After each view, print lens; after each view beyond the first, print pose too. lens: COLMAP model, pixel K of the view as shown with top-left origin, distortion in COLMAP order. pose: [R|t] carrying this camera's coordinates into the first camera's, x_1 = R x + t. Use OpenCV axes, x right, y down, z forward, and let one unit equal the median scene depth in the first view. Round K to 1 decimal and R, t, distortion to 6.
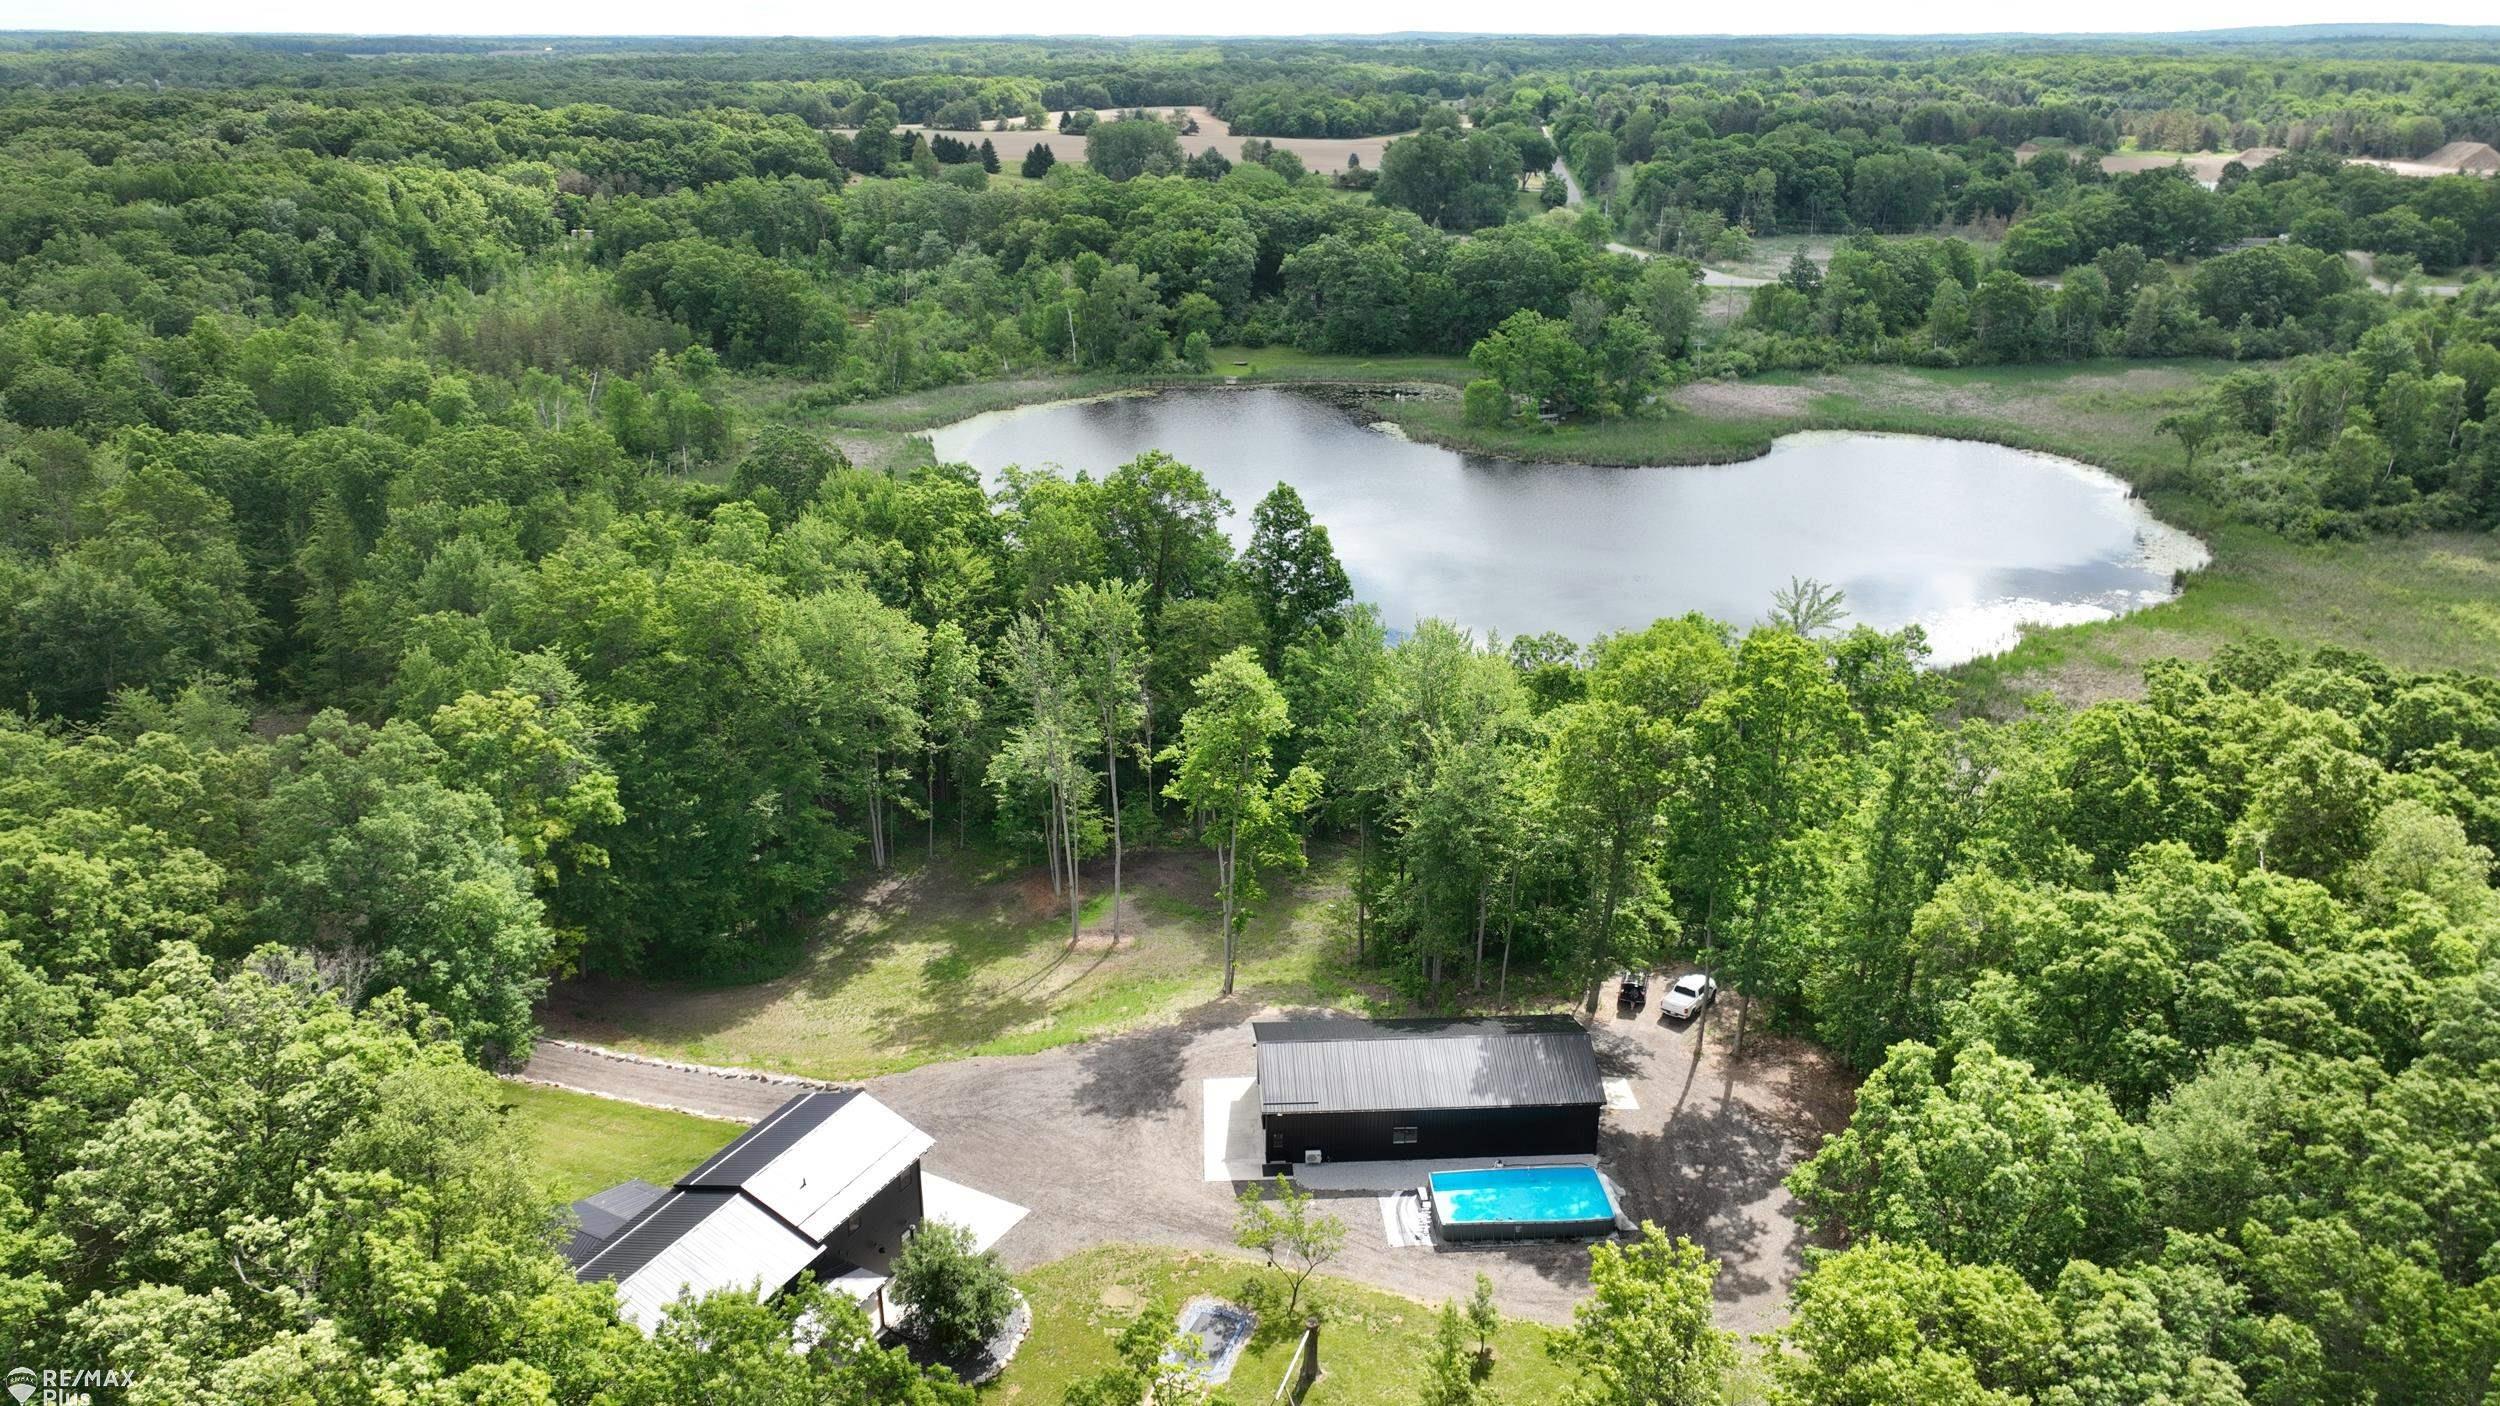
lens RADIAL K [[1757.1, 0, 1250.0], [0, 1757.1, 703.0], [0, 0, 1]] dist [0.002645, 0.009601]
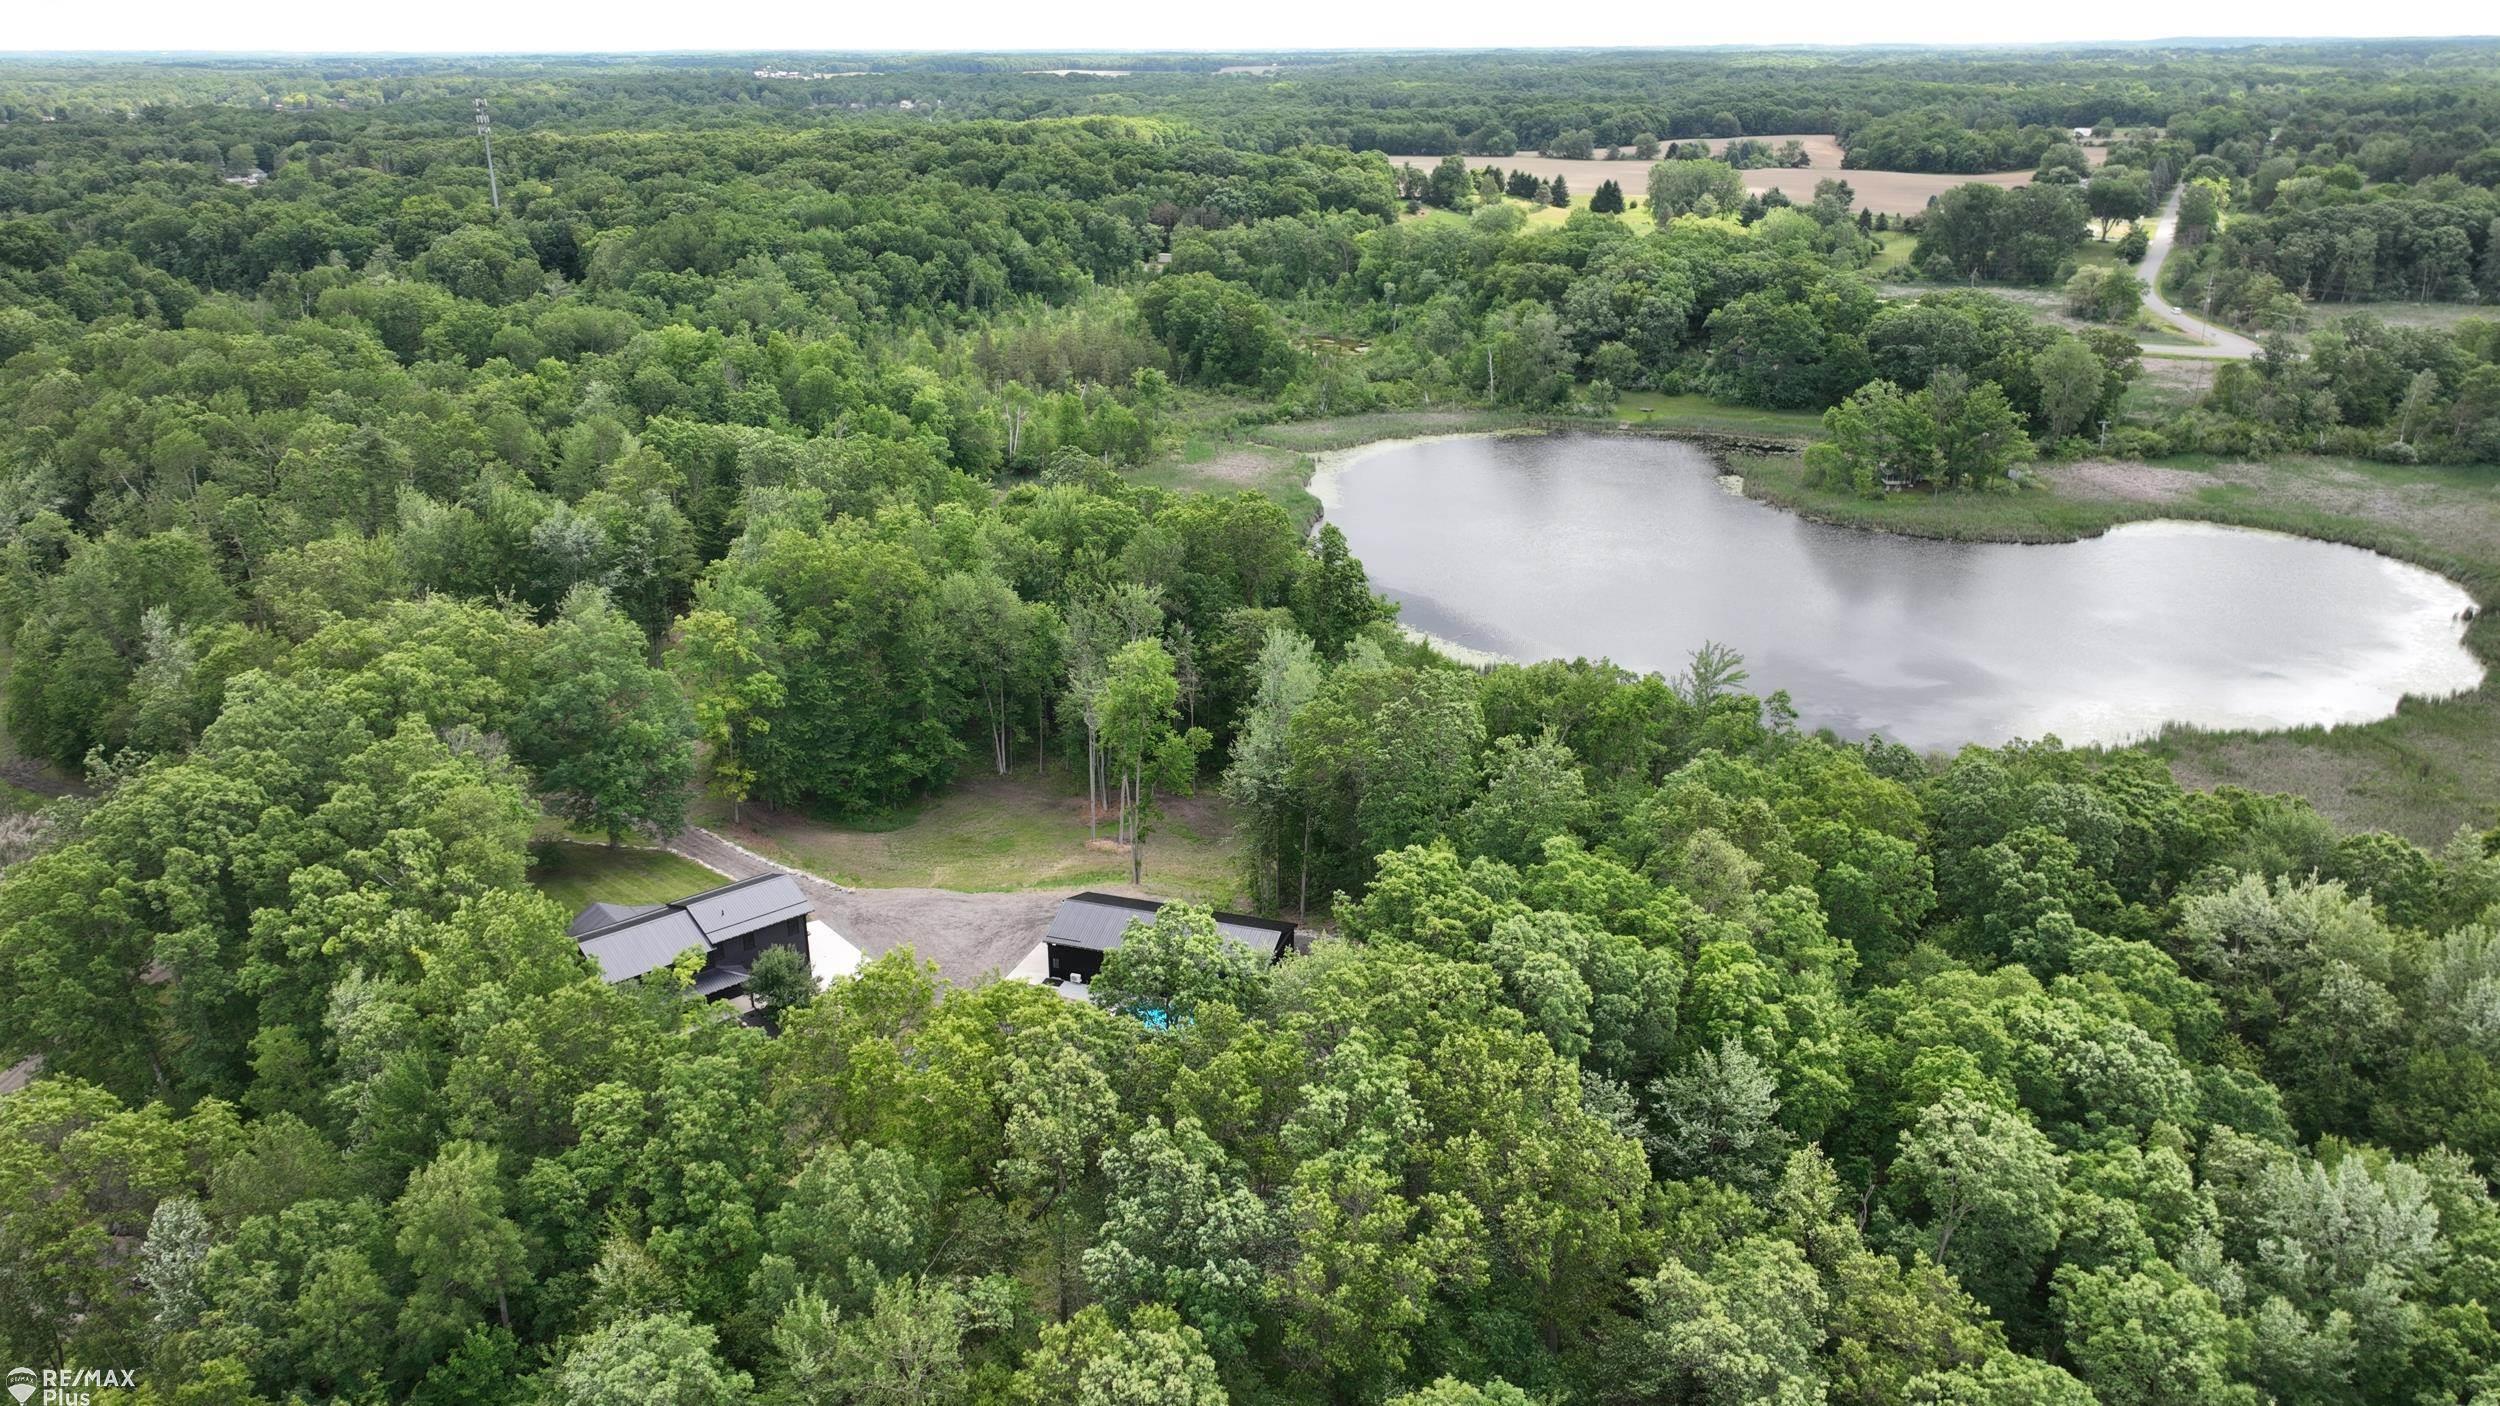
lens RADIAL K [[1757.1, 0, 1250.0], [0, 1757.1, 703.0], [0, 0, 1]] dist [0.002645, 0.009601]
pose [[0.927541, 0.125617, -0.351976, 0.169141], [-0.126882, 0.991725, 0.019574, -0.005102], [0.351522, 0.026504, 0.935804, -0.087909]]
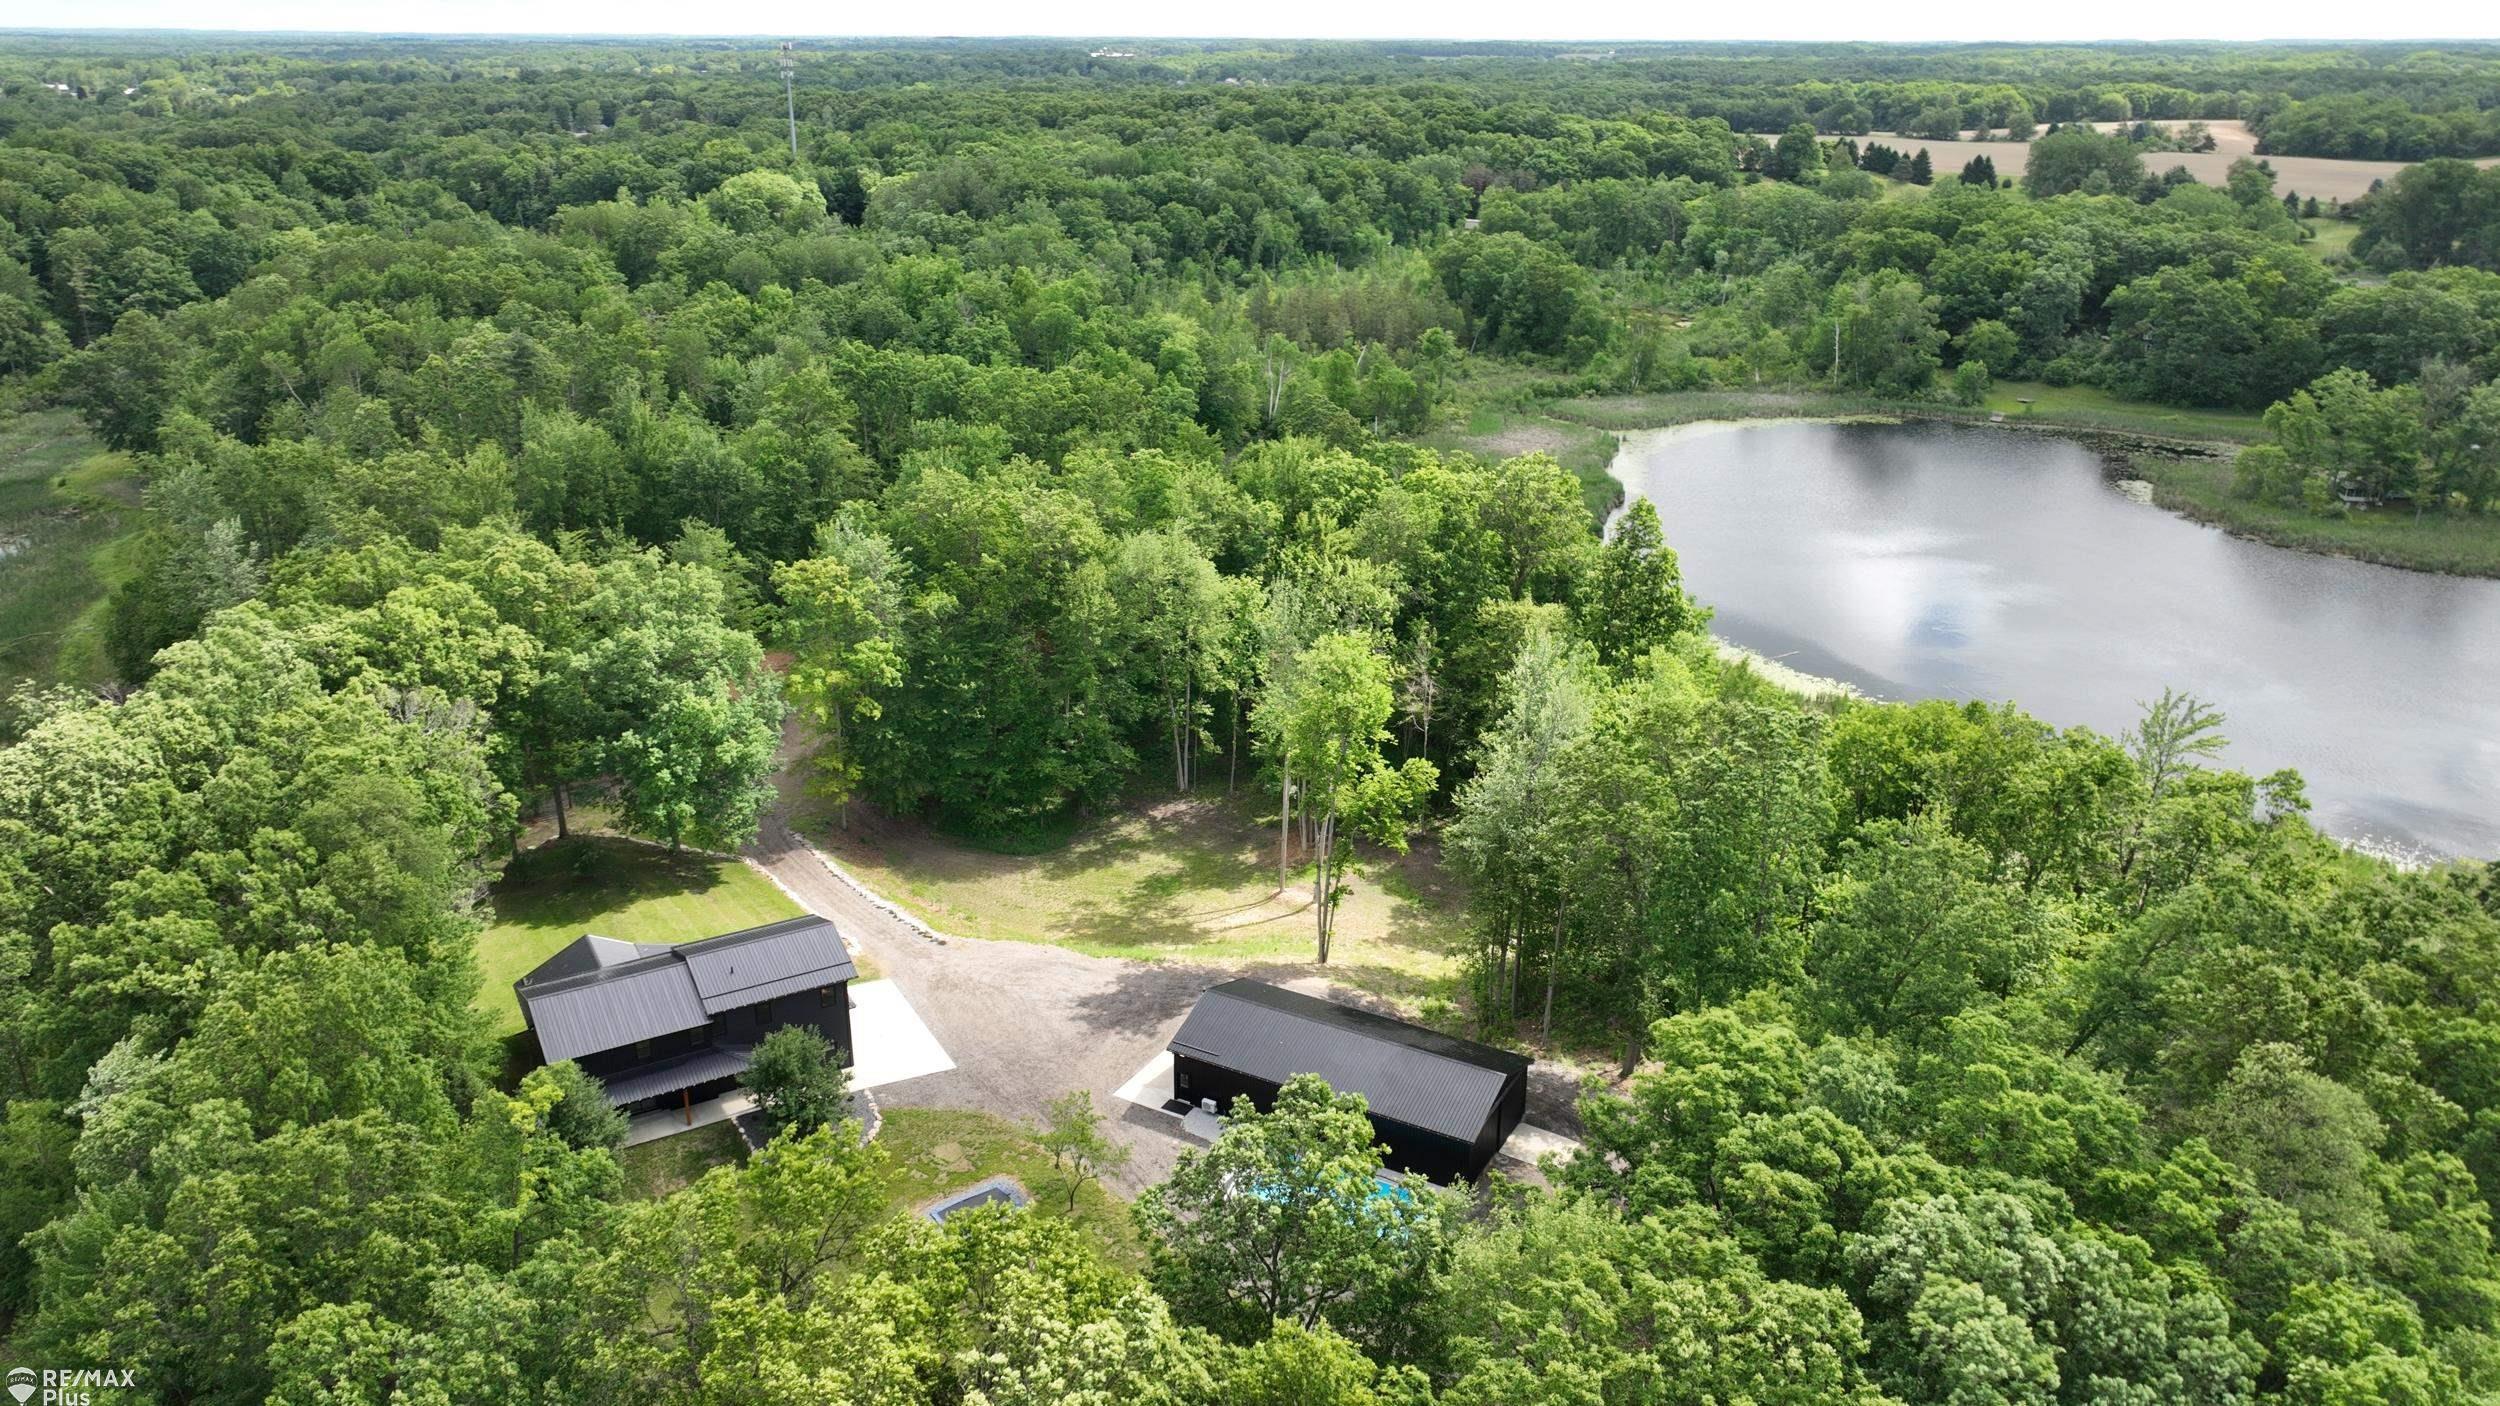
lens RADIAL K [[1749.2, 0, 1255.6], [0, 1749.2, 716.1], [0, 0, 1]] dist [-0.000225, 0.020320]
pose [[0.847993, 0.194348, -0.493089, 0.134009], [-0.191683, 0.979827, 0.056546, -0.008454], [0.494131, 0.046566, 0.868139, 0.024675]]
